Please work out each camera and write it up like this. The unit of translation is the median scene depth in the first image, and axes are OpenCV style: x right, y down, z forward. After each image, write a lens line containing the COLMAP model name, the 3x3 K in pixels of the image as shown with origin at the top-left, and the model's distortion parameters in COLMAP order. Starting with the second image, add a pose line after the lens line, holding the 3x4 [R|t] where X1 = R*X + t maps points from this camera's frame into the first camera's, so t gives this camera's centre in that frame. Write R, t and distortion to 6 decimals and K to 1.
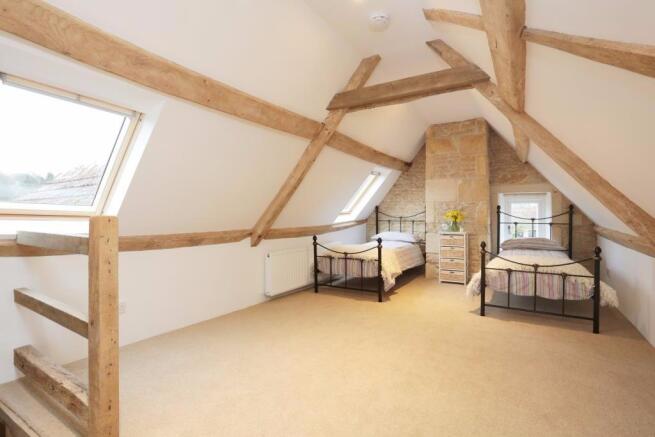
lens RADIAL K [[320.9, 0, 326.2], [0, 320.9, 216.8], [0, 0, 1]] dist [-0.075244, 0.036959]
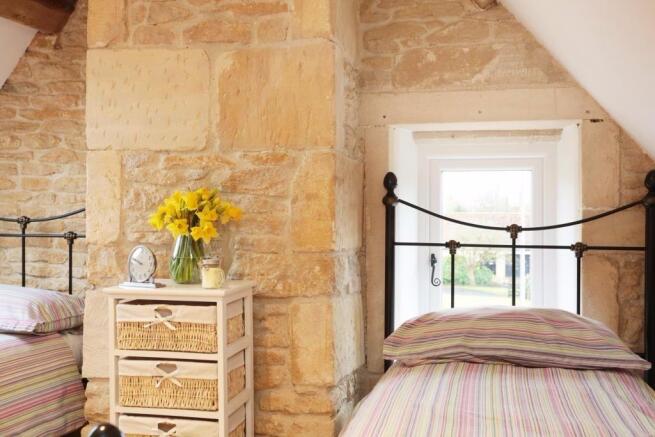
lens RADIAL K [[719.8, 0, 327.5], [0, 719.8, 218.5], [0, 0, 1]] dist [0.061263, 0.009367]
pose [[0.946029, 0.008496, 0.323972, 0.323751], [-0.005421, 0.999931, -0.010392, 0.005655], [-0.324038, 0.008075, 0.946010, 0.488071]]
